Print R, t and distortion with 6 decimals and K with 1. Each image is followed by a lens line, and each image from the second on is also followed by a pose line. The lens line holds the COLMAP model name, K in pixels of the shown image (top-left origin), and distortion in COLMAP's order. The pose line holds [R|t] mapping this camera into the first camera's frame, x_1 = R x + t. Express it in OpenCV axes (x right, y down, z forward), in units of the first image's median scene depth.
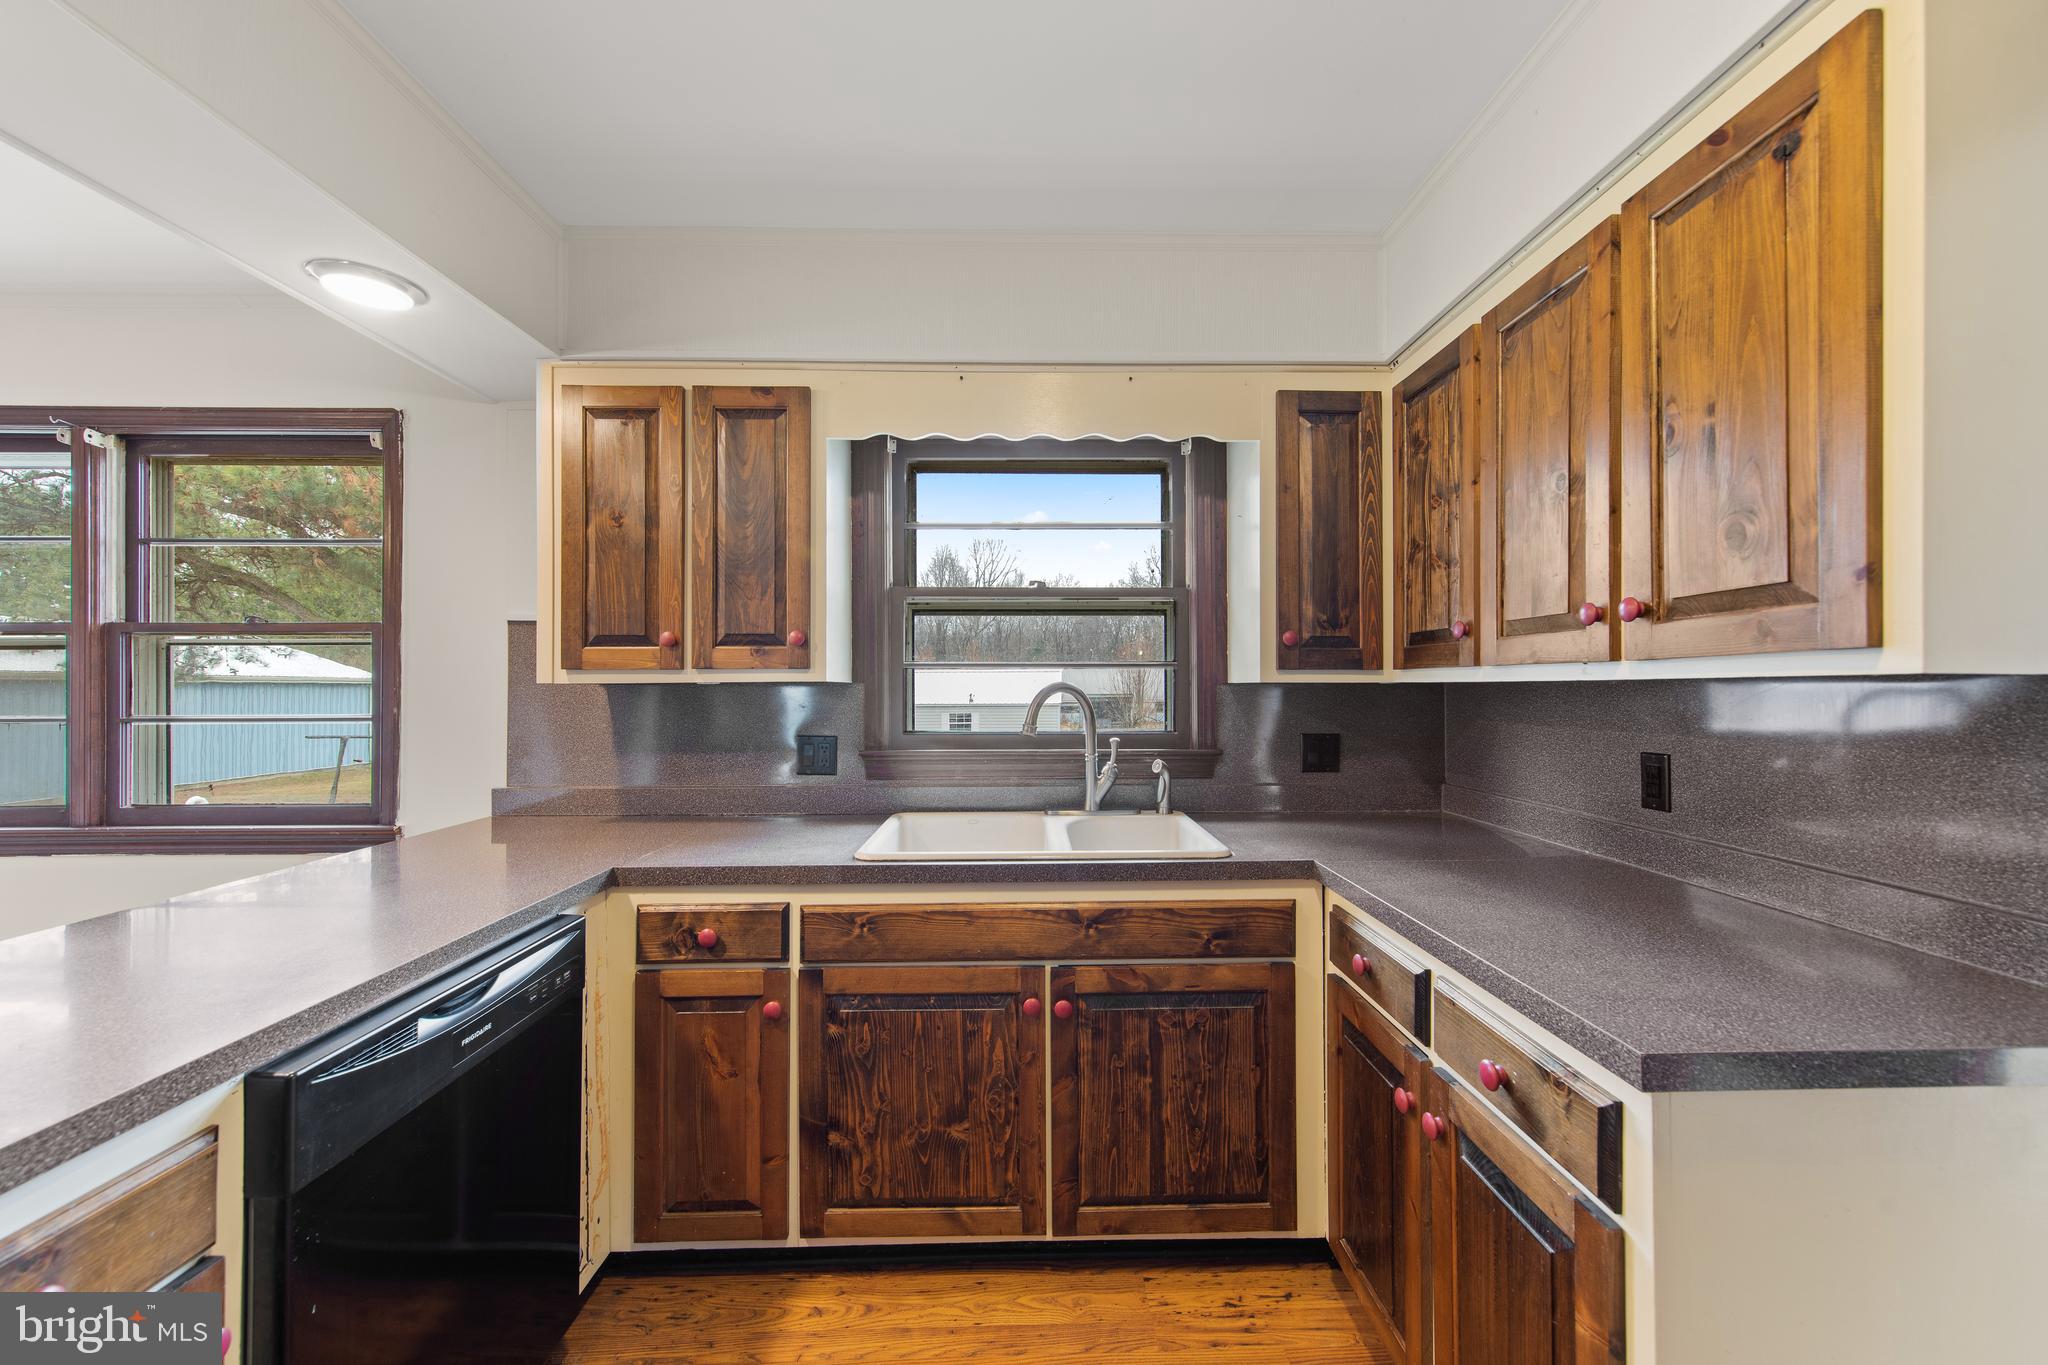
lens RADIAL K [[788.9, 0, 1029.5], [0, 788.9, 682.6], [0, 0, 1]] dist [0.005228, -0.000637]
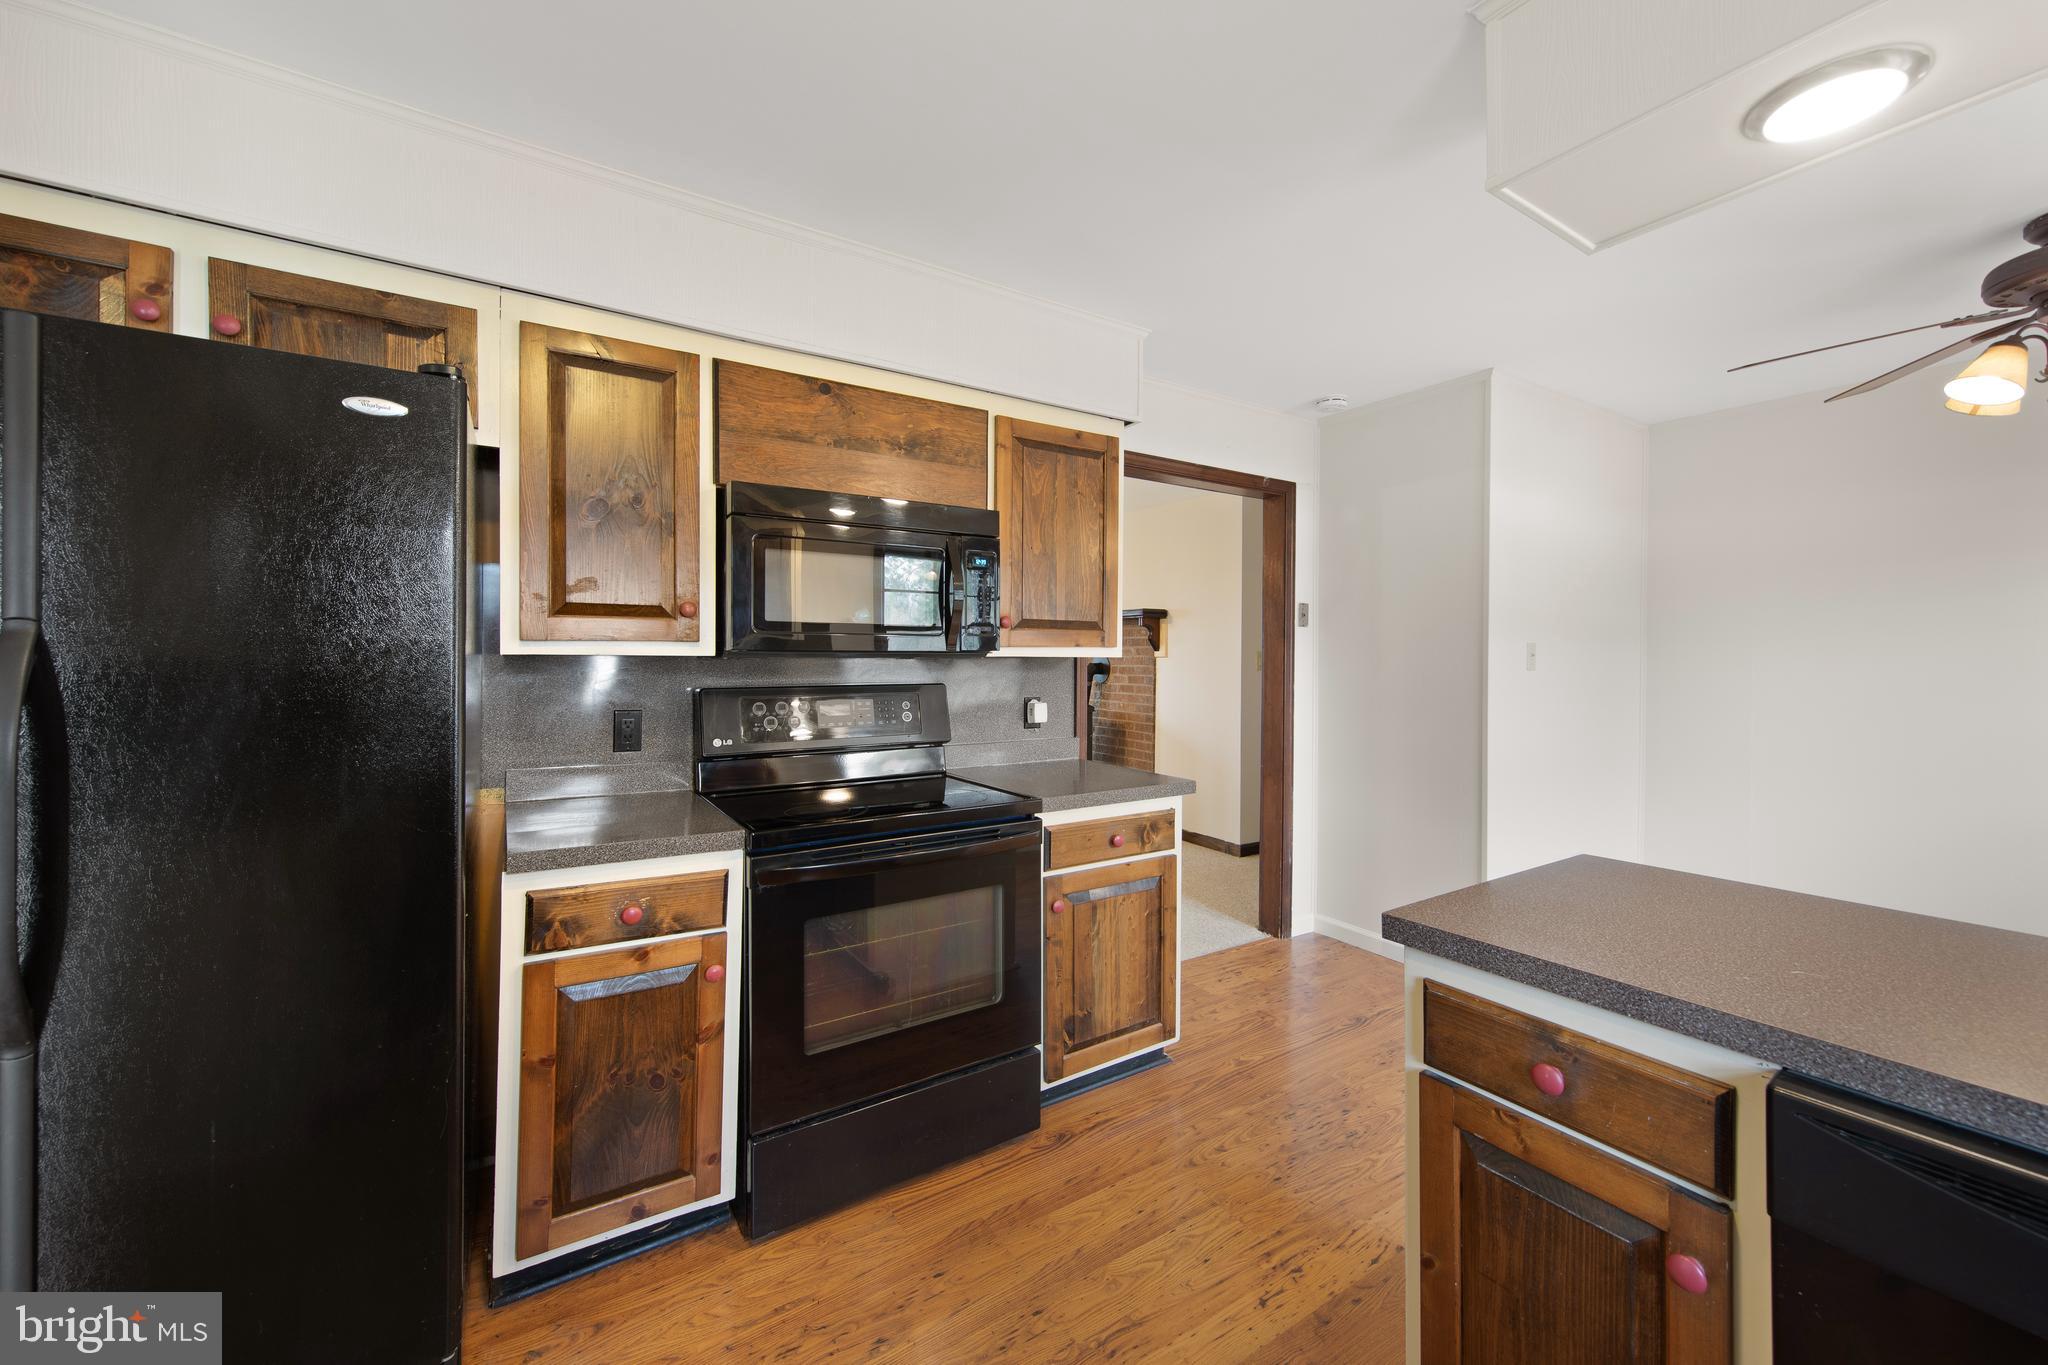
lens RADIAL K [[788.9, 0, 1034.9], [0, 788.9, 670.4], [0, 0, 1]] dist [0.005228, -0.000637]
pose [[-0.847845, 0.005045, -0.530220, 0.140271], [0.001576, 0.999974, 0.006996, 0.003798], [0.530242, 0.005096, -0.847831, 0.688291]]
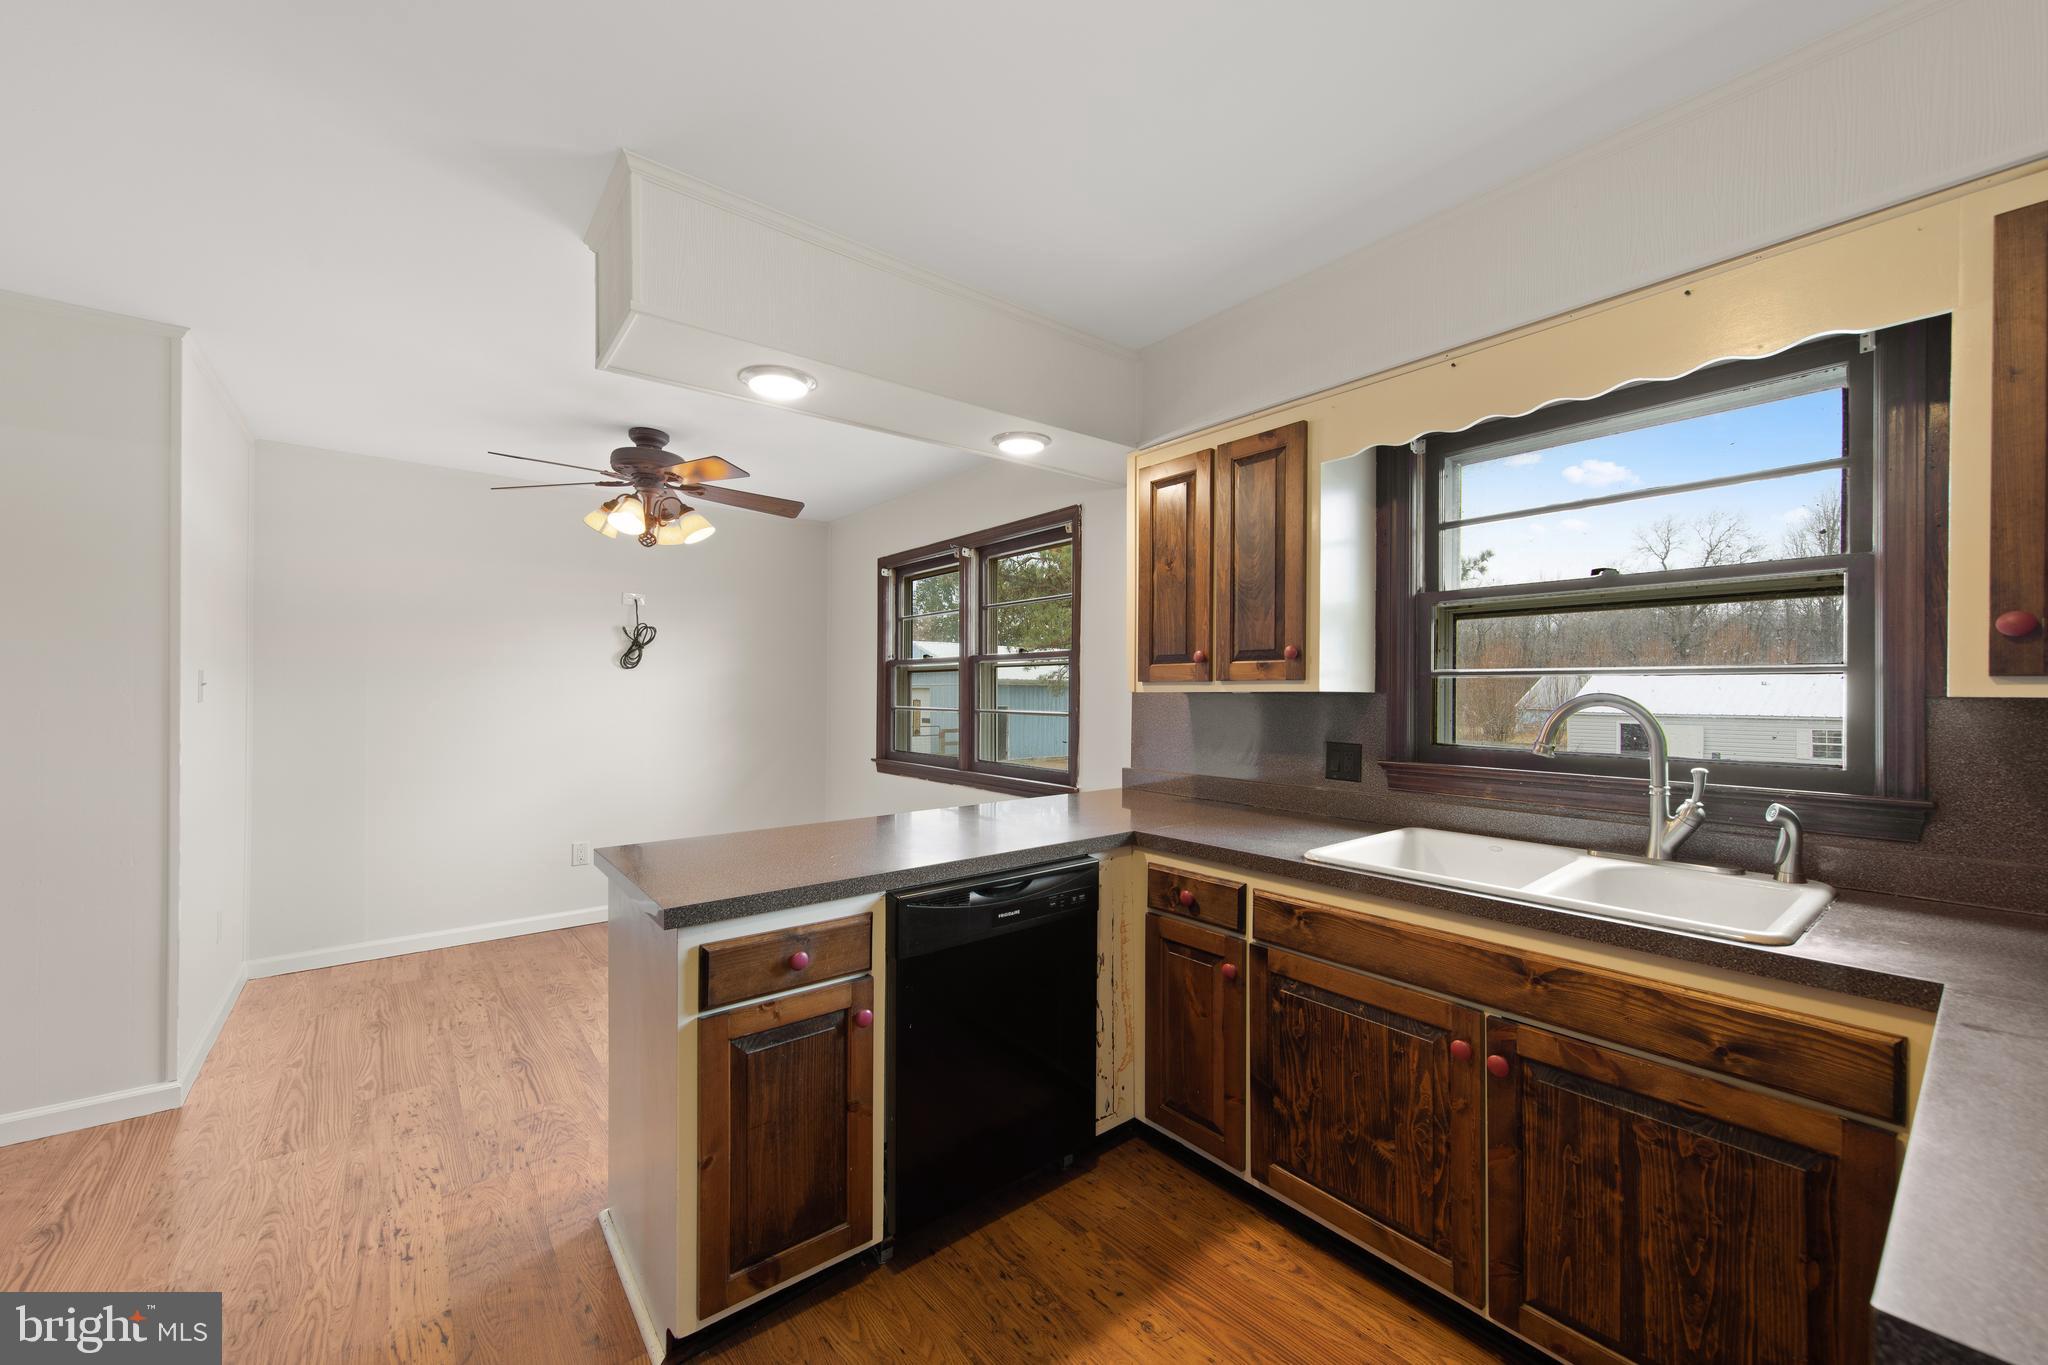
lens RADIAL K [[788.9, 0, 1022.3], [0, 788.9, 688.2], [0, 0, 1]] dist [0.005228, -0.000637]
pose [[0.604461, 0.001450, -0.796634, 0.408271], [0.001427, 0.999995, 0.002903, -0.011607], [0.796634, -0.002891, 0.604455, 0.040340]]
